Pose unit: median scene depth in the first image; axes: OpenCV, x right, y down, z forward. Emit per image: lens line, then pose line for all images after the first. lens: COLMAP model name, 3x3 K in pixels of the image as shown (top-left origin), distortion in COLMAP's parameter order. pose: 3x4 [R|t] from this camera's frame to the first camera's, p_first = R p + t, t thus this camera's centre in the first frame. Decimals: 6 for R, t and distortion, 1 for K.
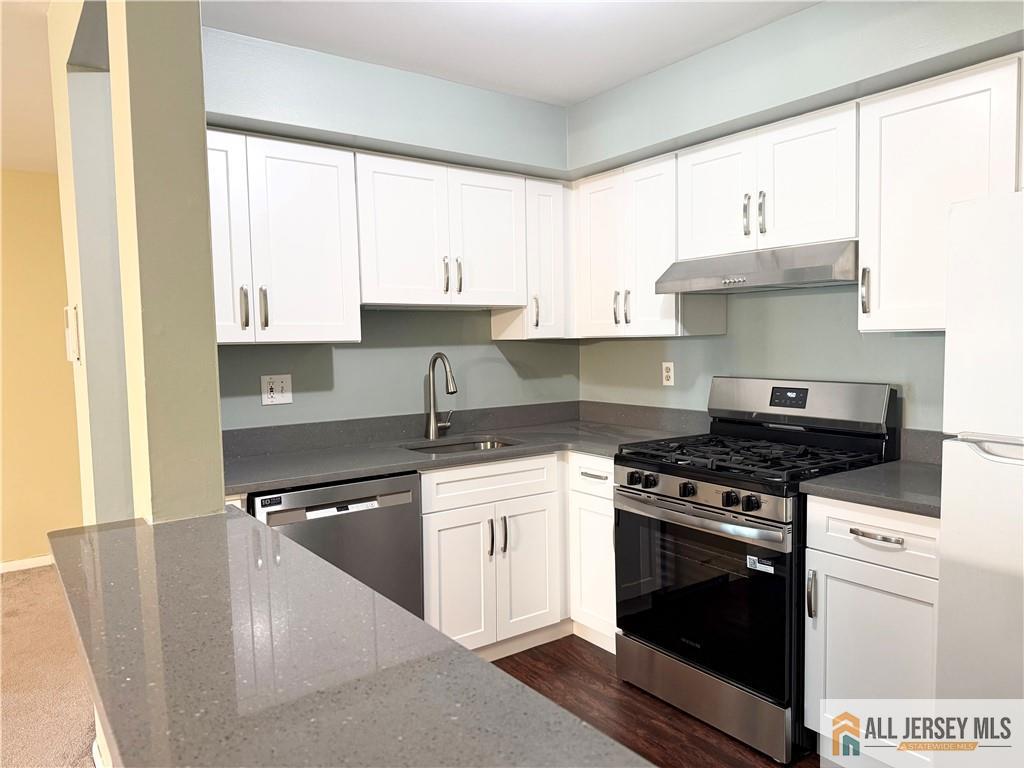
lens RADIAL K [[706.8, 0, 512.7], [0, 706.8, 389.8], [0, 0, 1]] dist [0.051456, -0.030220]
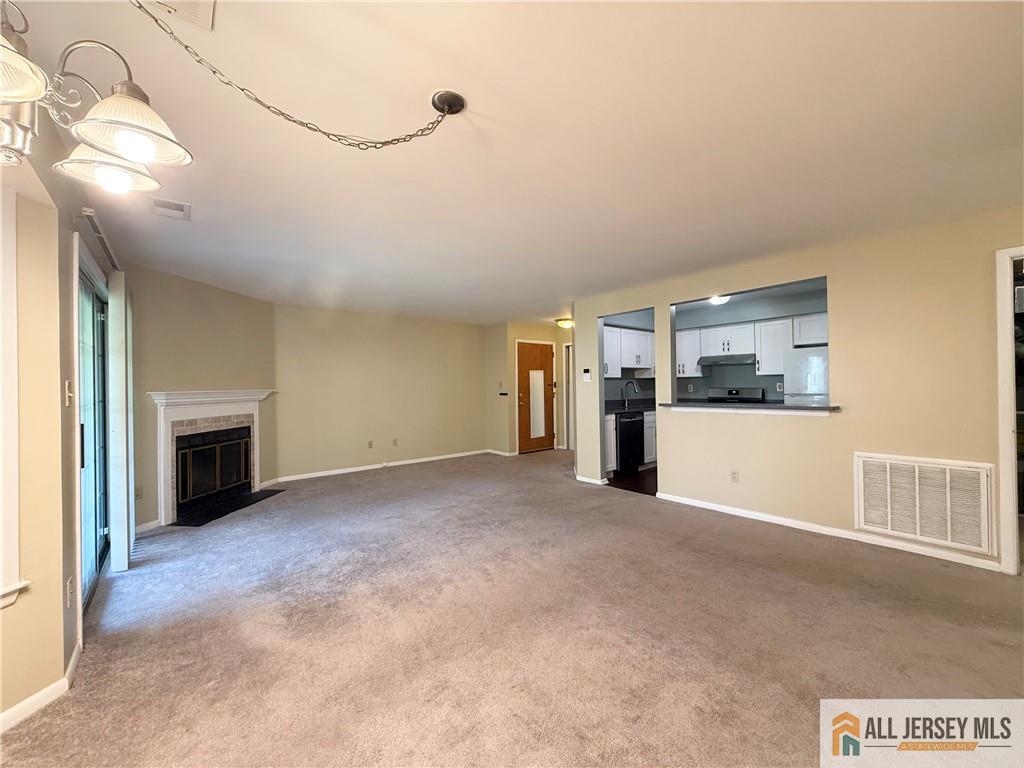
lens RADIAL K [[407.2, 0, 507.0], [0, 407.2, 382.6], [0, 0, 1]] dist [0.001403, -0.000178]
pose [[0.998480, 0.005515, 0.054839, -0.856055], [-0.001145, 0.996841, -0.079414, 0.118287], [-0.055104, 0.079230, 0.995332, -1.003684]]
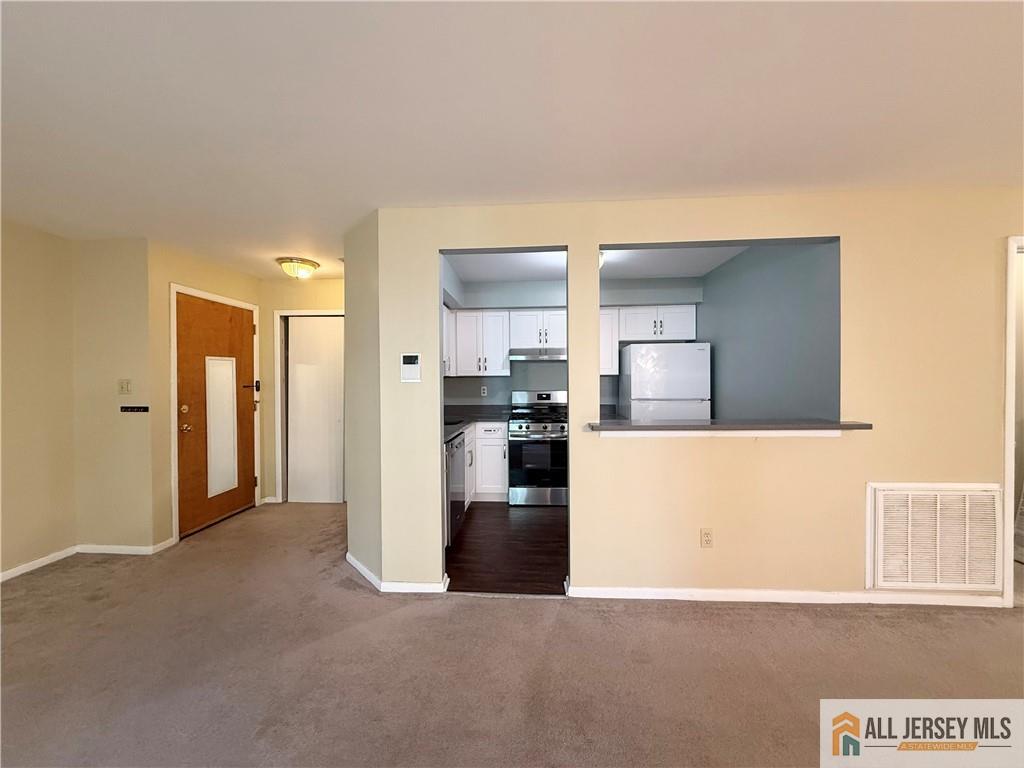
lens RADIAL K [[407.2, 0, 507.8], [0, 407.2, 384.1], [0, 0, 1]] dist [0.001403, -0.000178]
pose [[0.640199, 0.005750, 0.768187, -0.928586], [0.049506, 0.997585, -0.048725, 0.029537], [-0.766612, 0.069224, 0.638368, 0.018991]]
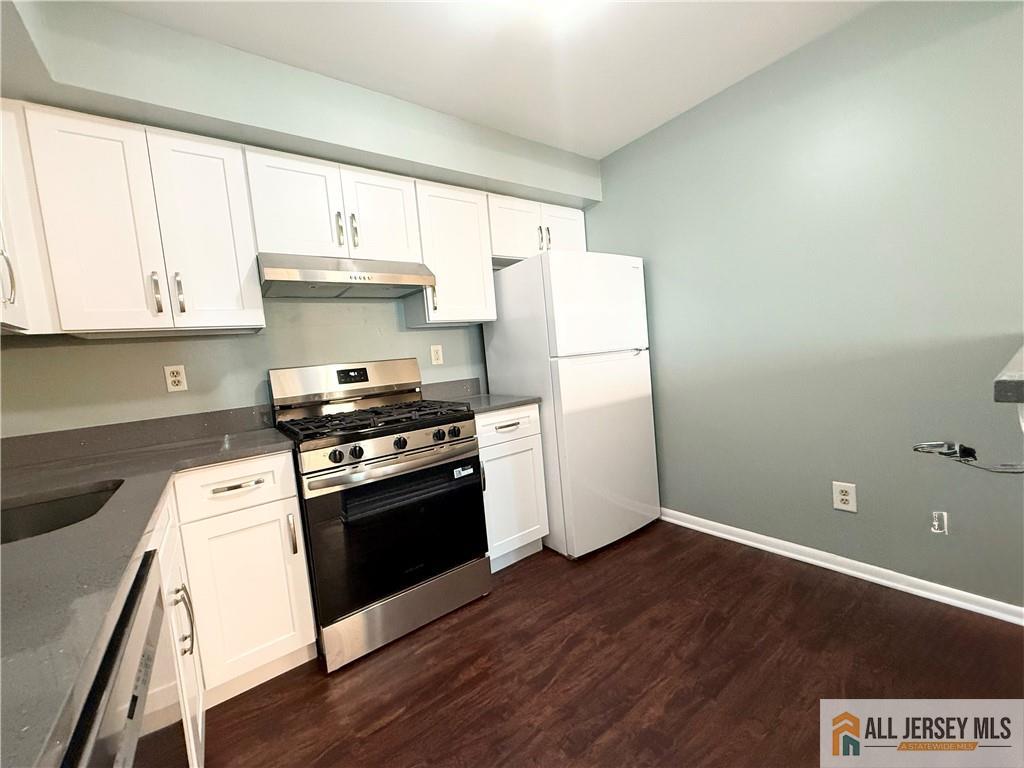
lens RADIAL K [[407.2, 0, 507.2], [0, 407.2, 383.6], [0, 0, 1]] dist [0.001403, -0.000178]
pose [[-0.009717, -0.050580, 0.998673, -0.346687], [0.161817, 0.985477, 0.051486, 0.029504], [-0.986773, 0.162103, -0.001392, 0.649173]]
